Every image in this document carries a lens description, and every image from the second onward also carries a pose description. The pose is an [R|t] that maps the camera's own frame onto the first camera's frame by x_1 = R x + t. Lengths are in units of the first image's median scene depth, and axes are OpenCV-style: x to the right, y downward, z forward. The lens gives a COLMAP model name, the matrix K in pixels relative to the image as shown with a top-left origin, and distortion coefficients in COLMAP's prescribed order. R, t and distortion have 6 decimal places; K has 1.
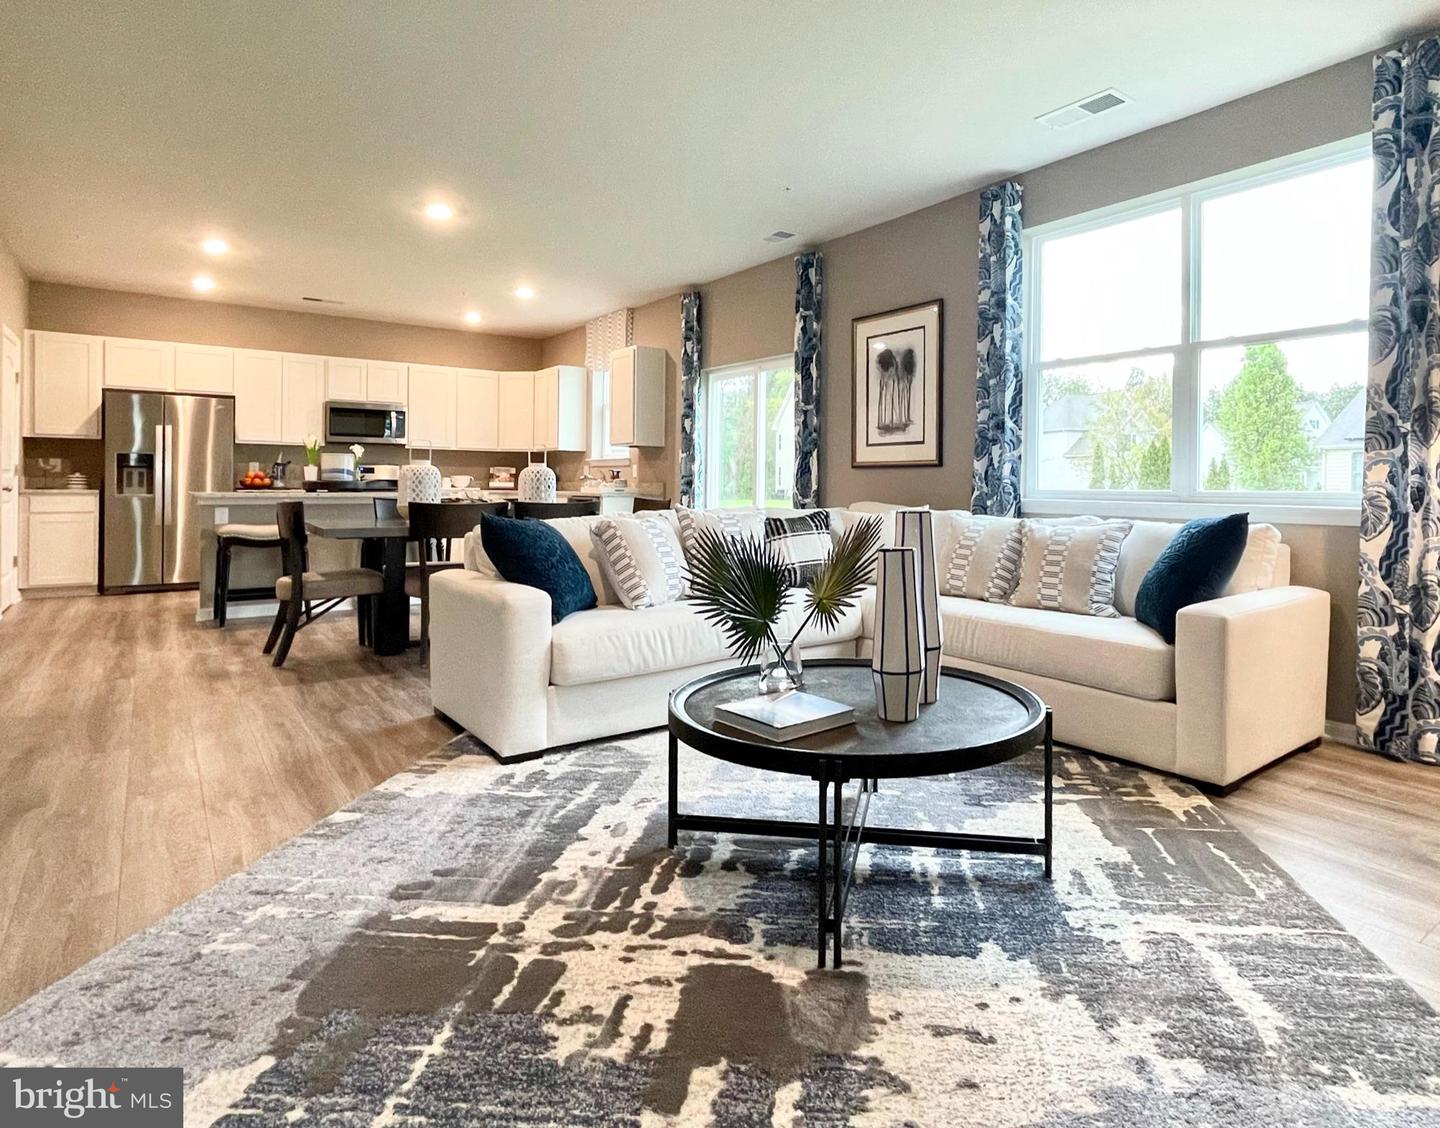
lens RADIAL K [[830.3, 0, 819.7], [0, 830.3, 486.6], [0, 0, 1]] dist [-0.023420, 0.006083]
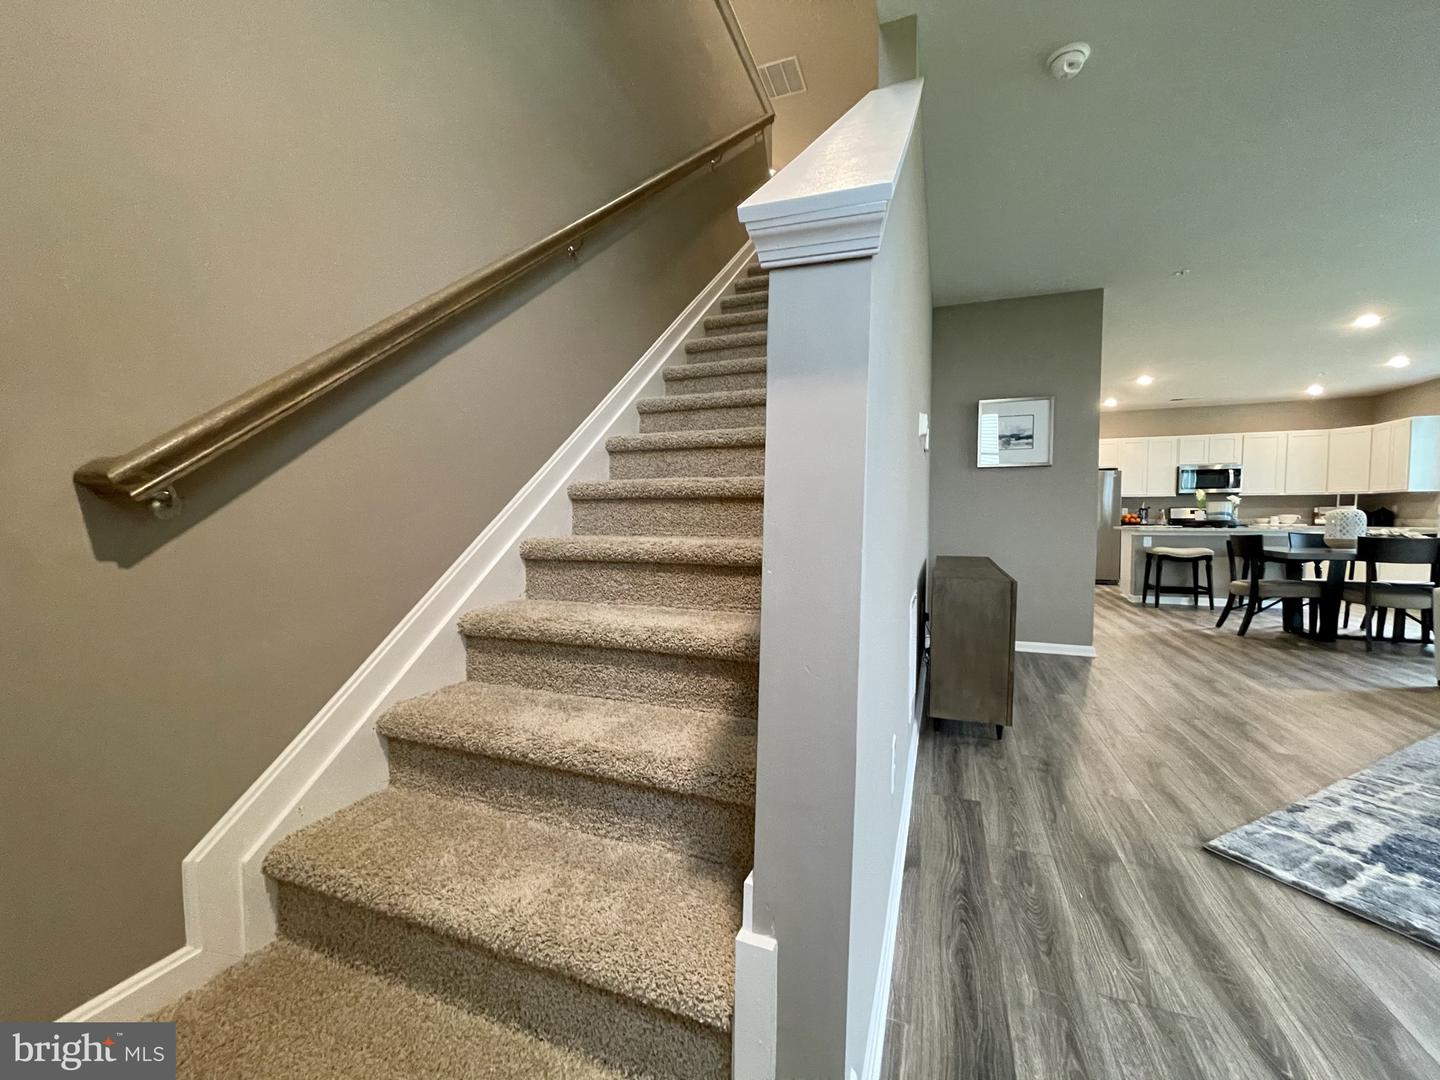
lens RADIAL K [[580.2, 0, 722.0], [0, 580.2, 539.5], [0, 0, 1]] dist [-0.000247, 0.001121]
pose [[0.498198, 0.025688, -0.866683, -0.110430], [0.002713, 0.999510, 0.031185, -0.006669], [0.867059, -0.017888, 0.497884, -0.281750]]
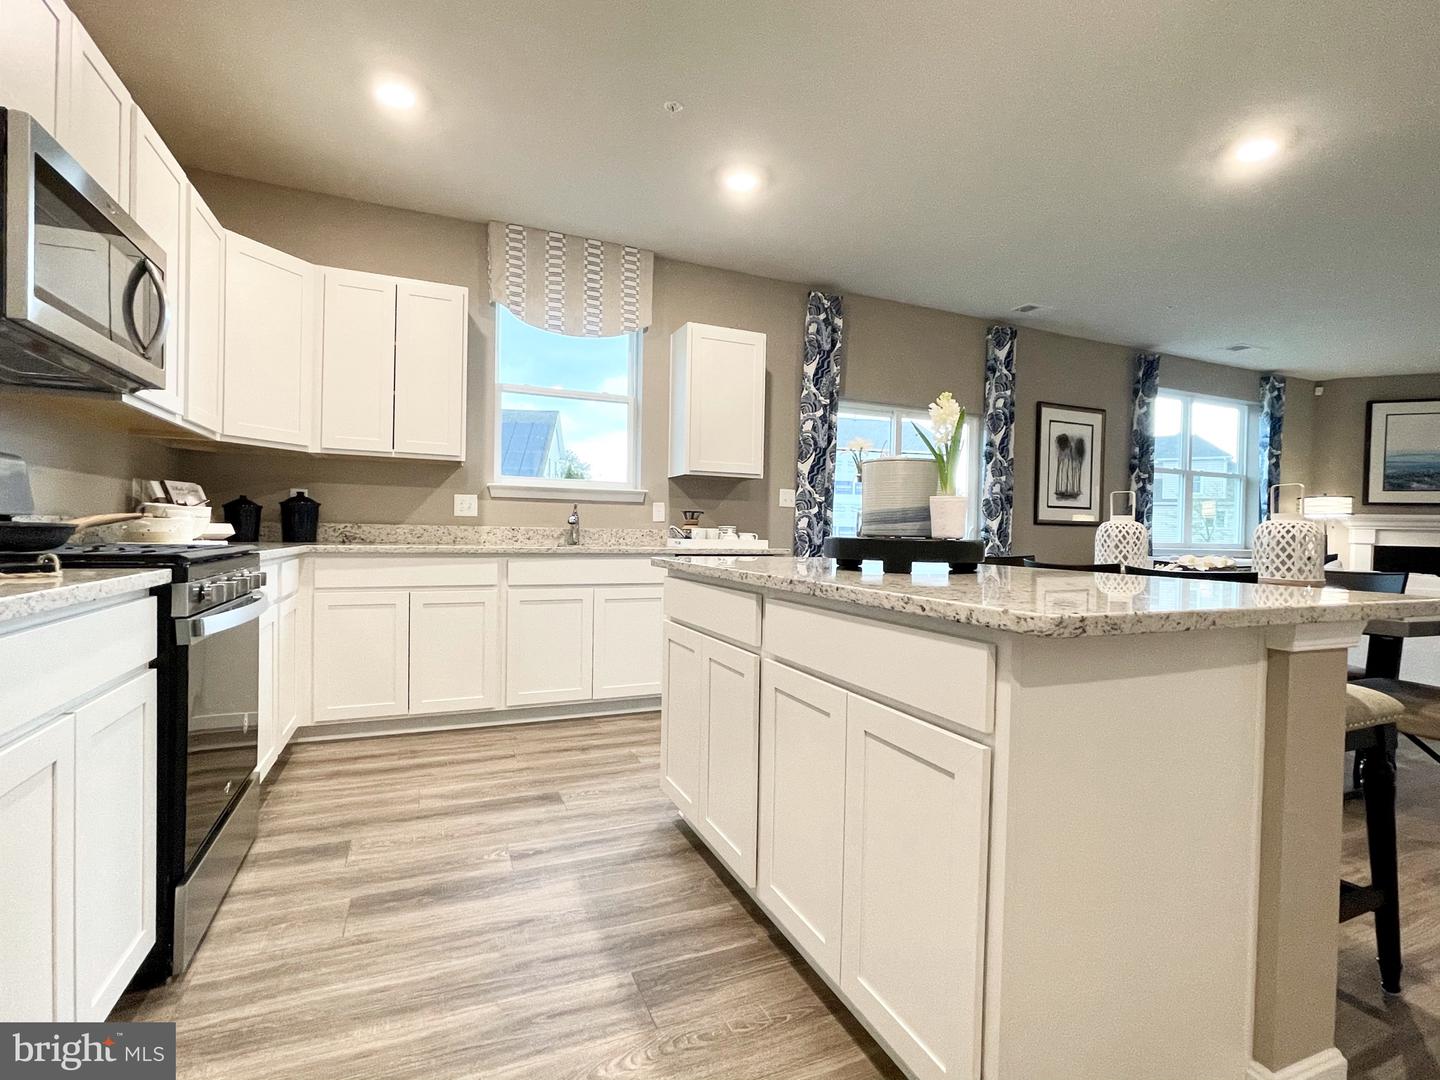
lens RADIAL K [[686.4, 0, 722.3], [0, 686.4, 539.0], [0, 0, 1]] dist [0.001527, -0.000005]
pose [[0.266222, -0.013945, 0.963811, -0.821028], [-0.015437, 0.999705, 0.018728, -0.009986], [-0.963788, -0.019864, 0.265928, 0.916139]]
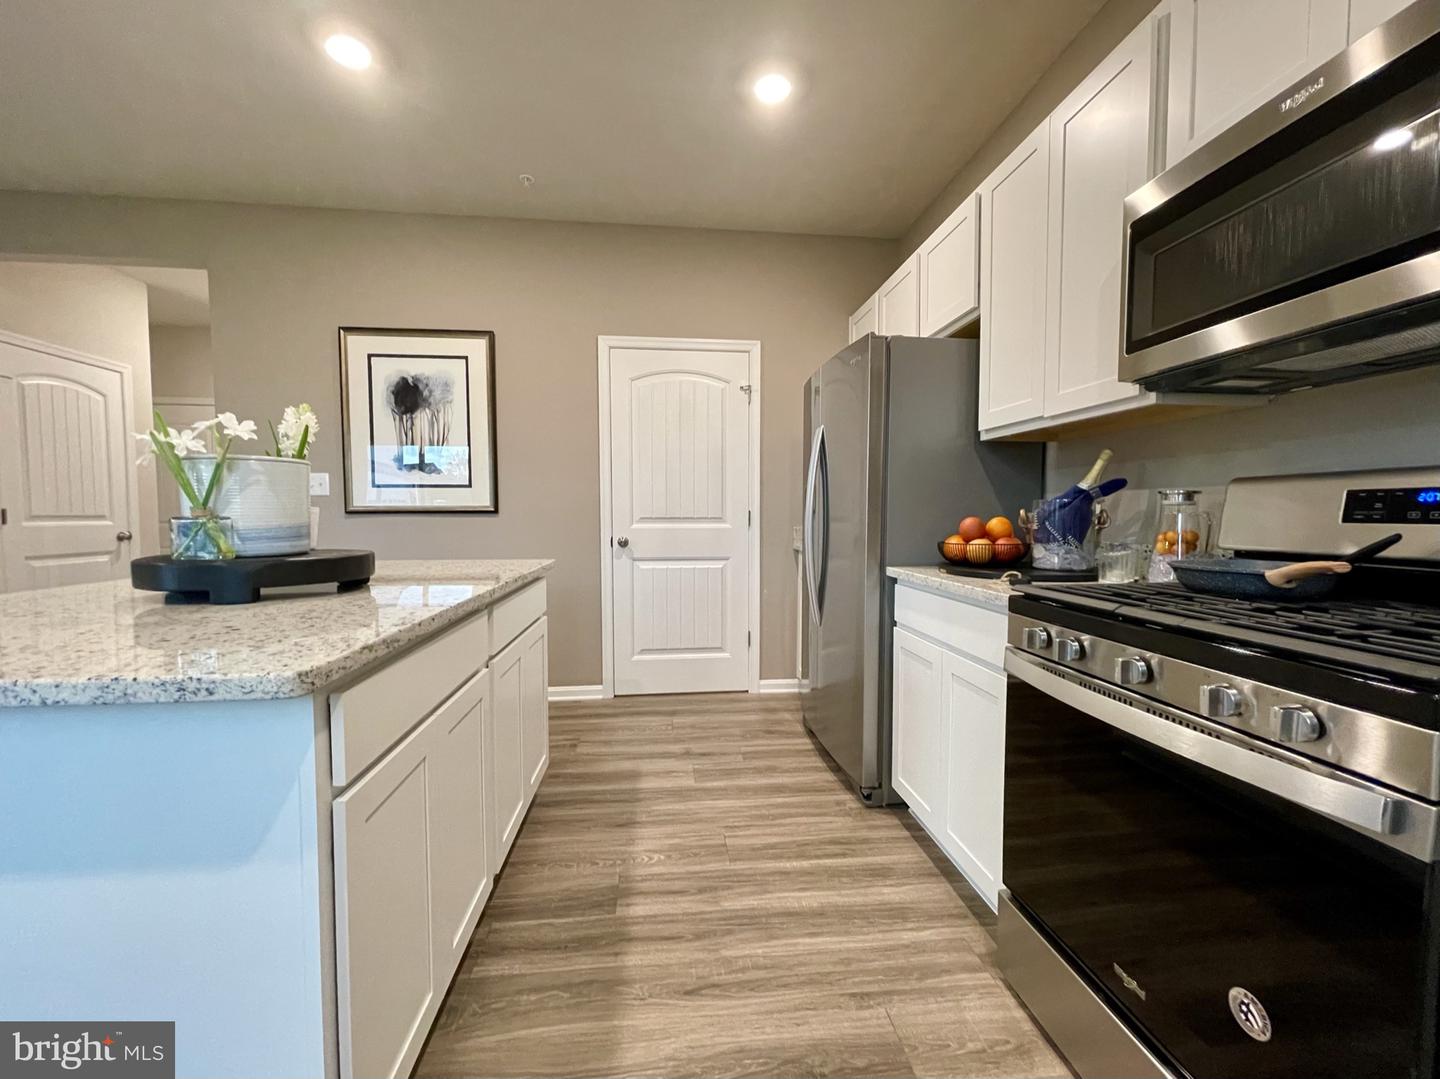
lens RADIAL K [[580.2, 0, 726.2], [0, 580.2, 550.4], [0, 0, 1]] dist [-0.000247, 0.001121]
pose [[-0.535133, 0.043106, -0.843667, -0.464092], [-0.009450, 0.998329, 0.057002, -0.019446], [0.844715, 0.038476, -0.533831, 1.146547]]
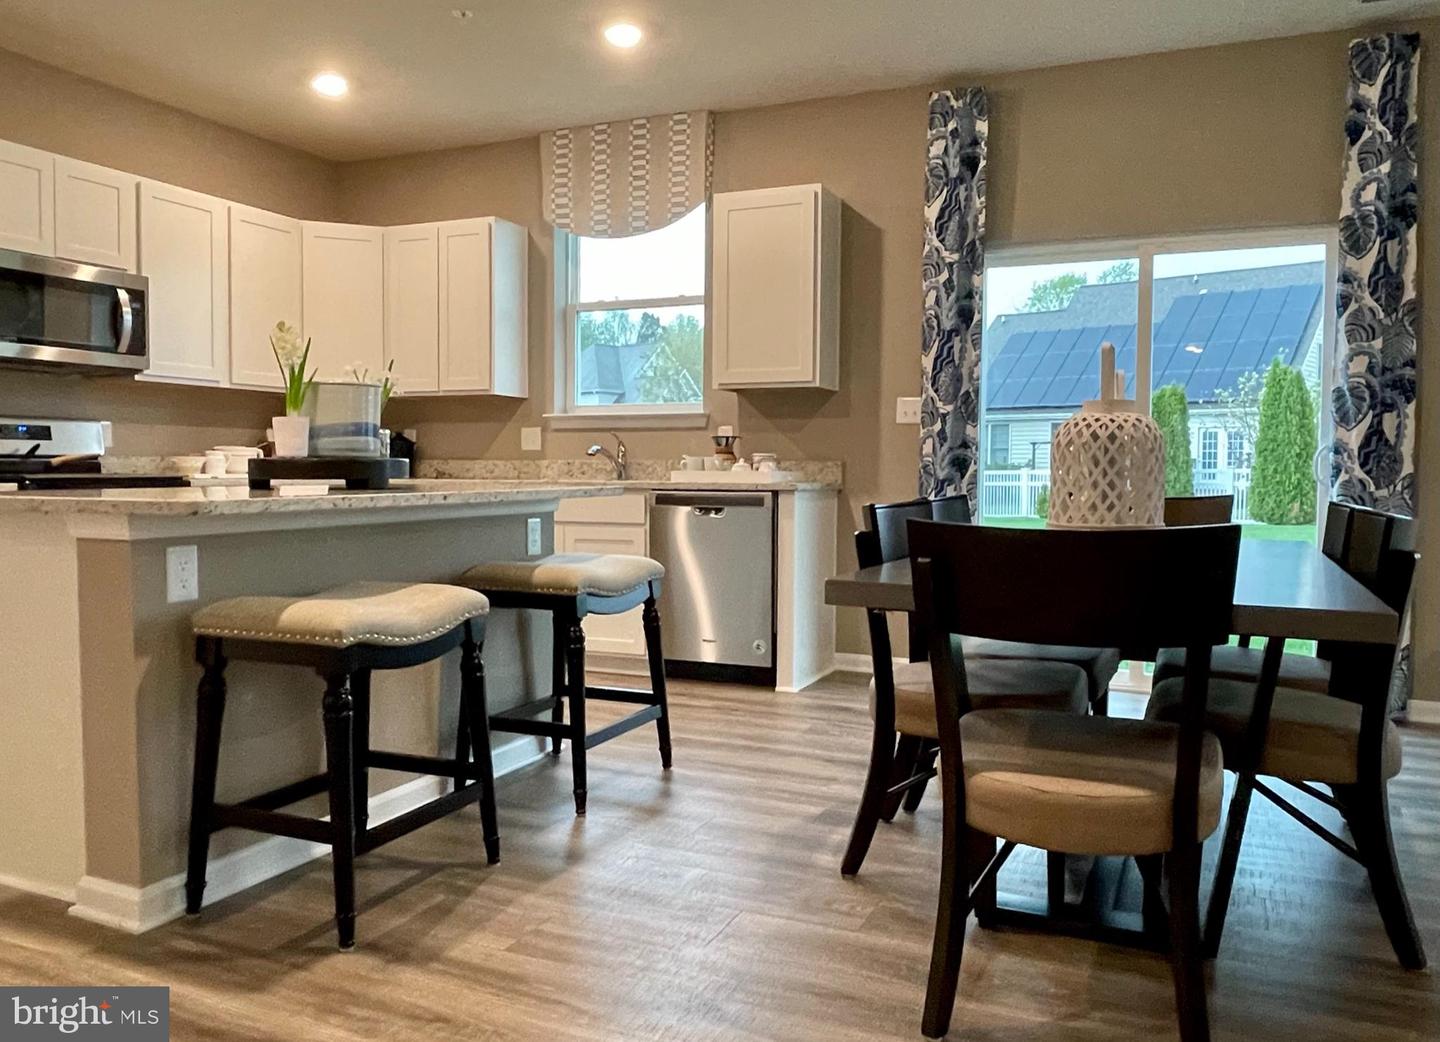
lens RADIAL K [[1112.2, 0, 721.2], [0, 1112.2, 515.4], [0, 0, 1]] dist [0.017278, -0.034949]
pose [[0.891858, -0.023928, 0.451681, -0.605112], [0.003922, 0.998971, 0.045177, -0.002923], [-0.452298, -0.038520, 0.891035, 0.443626]]
